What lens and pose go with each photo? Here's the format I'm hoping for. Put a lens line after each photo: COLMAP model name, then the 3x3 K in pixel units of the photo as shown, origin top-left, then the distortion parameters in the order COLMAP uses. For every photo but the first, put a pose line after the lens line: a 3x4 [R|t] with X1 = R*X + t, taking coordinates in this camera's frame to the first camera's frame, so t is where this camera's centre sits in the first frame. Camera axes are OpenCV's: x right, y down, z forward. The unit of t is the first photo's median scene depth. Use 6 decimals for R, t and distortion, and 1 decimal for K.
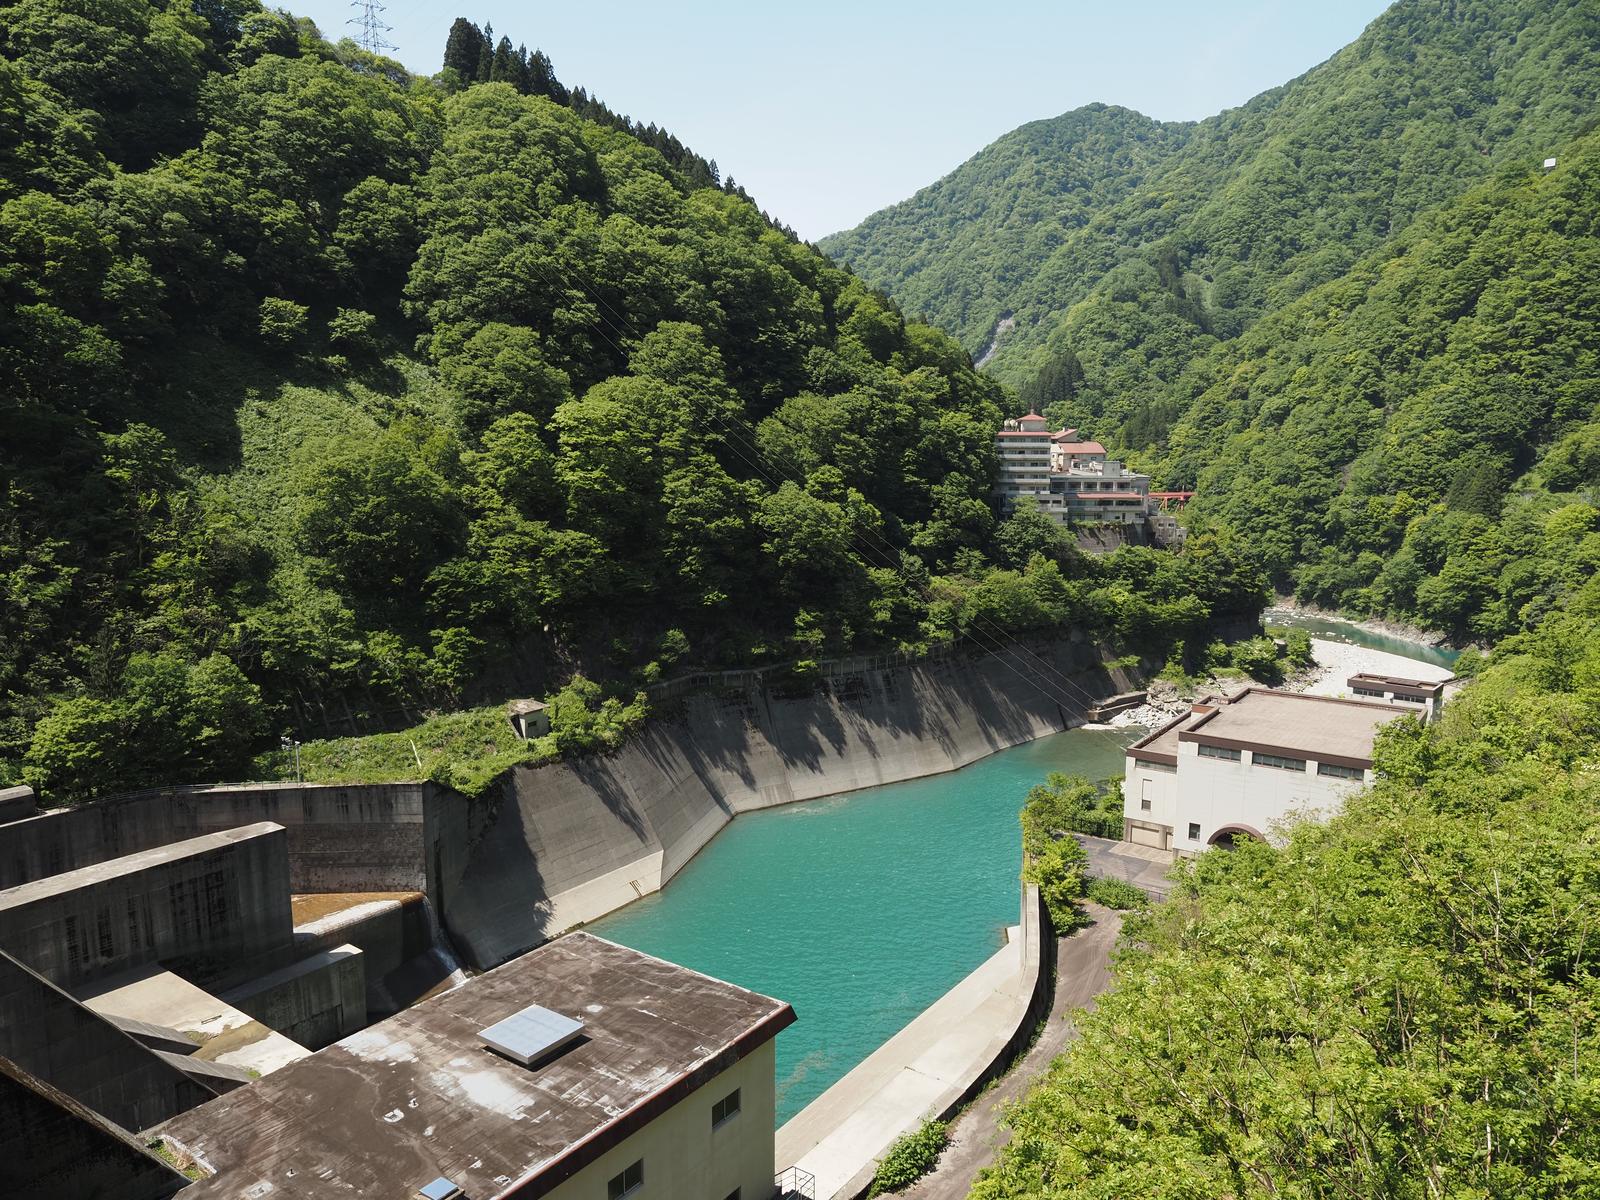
lens RADIAL K [[1115.2, 0, 800.9], [0, 1115.2, 603.4], [0, 0, 1]] dist [0.001538, -0.007113]
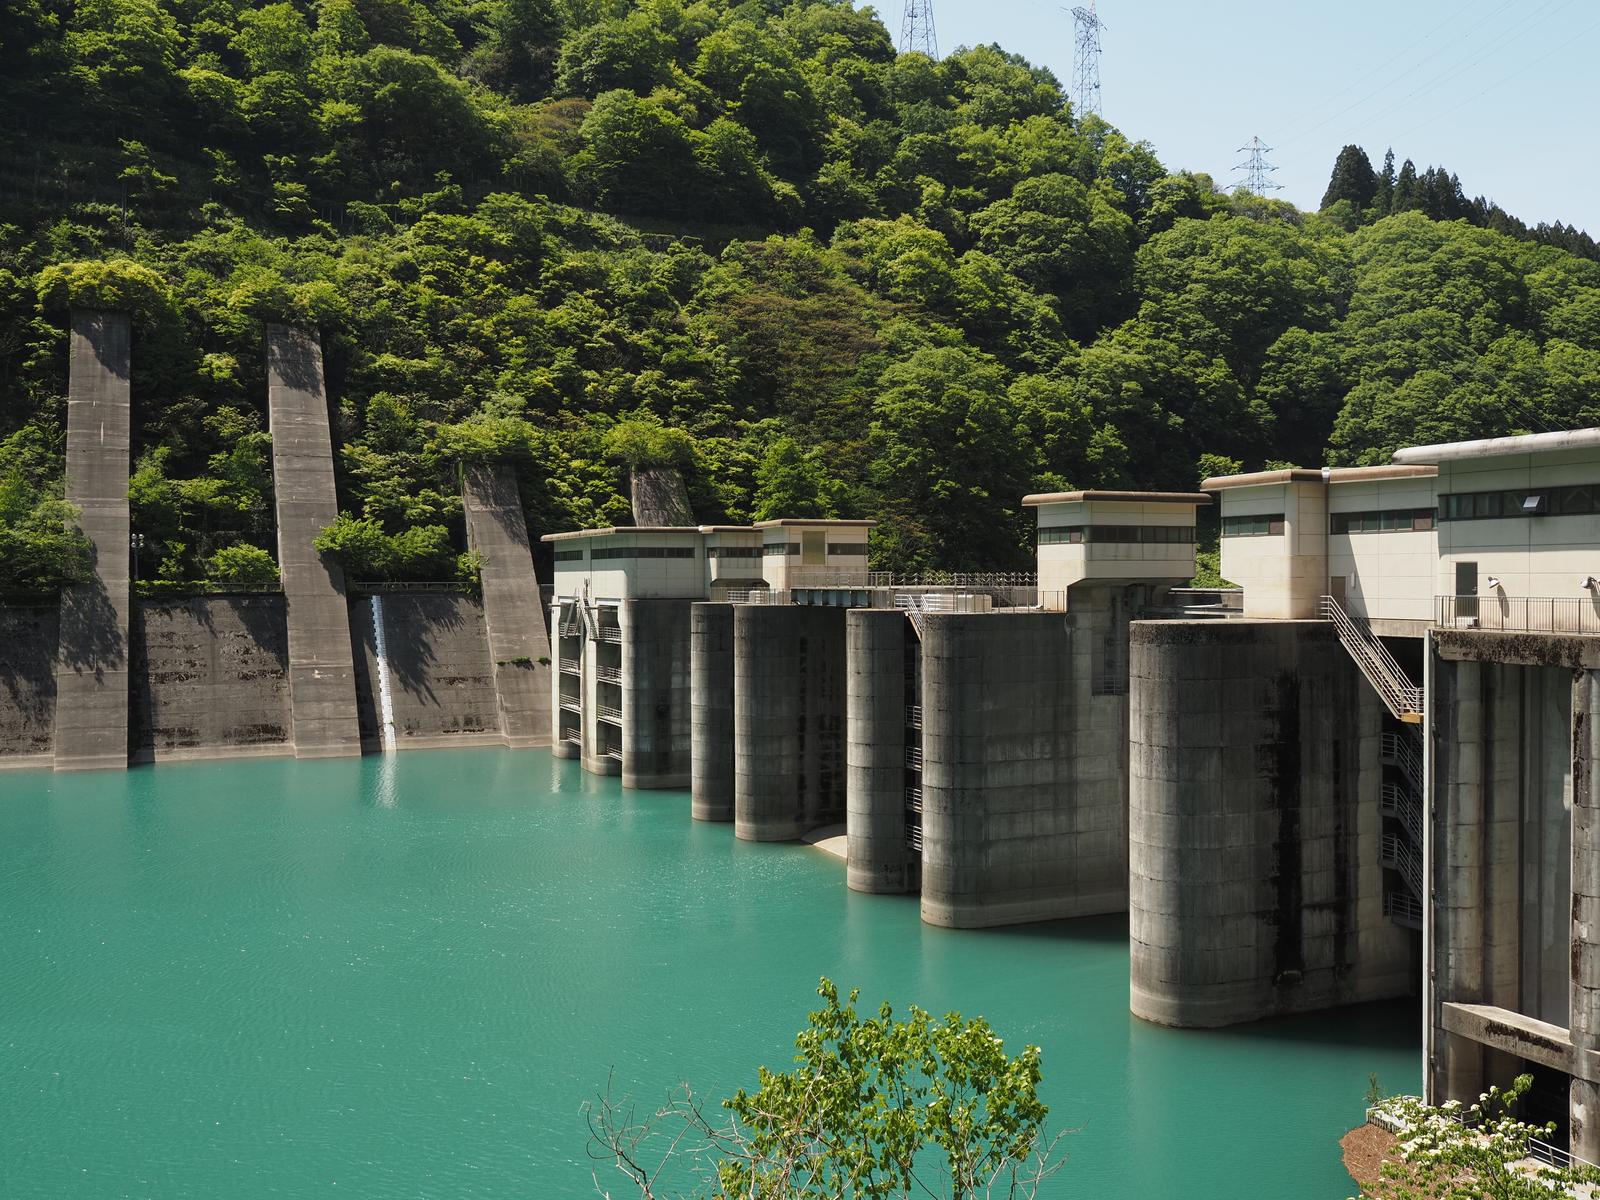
lens RADIAL K [[1475.2, 0, 801.0], [0, 1475.2, 602.1], [0, 0, 1]] dist [0.007116, 0.000000]
pose [[0.869362, 0.005712, -0.494143, -0.117432], [-0.075395, 0.989760, -0.121204, 0.047672], [0.488390, 0.142626, 0.860891, -0.299427]]
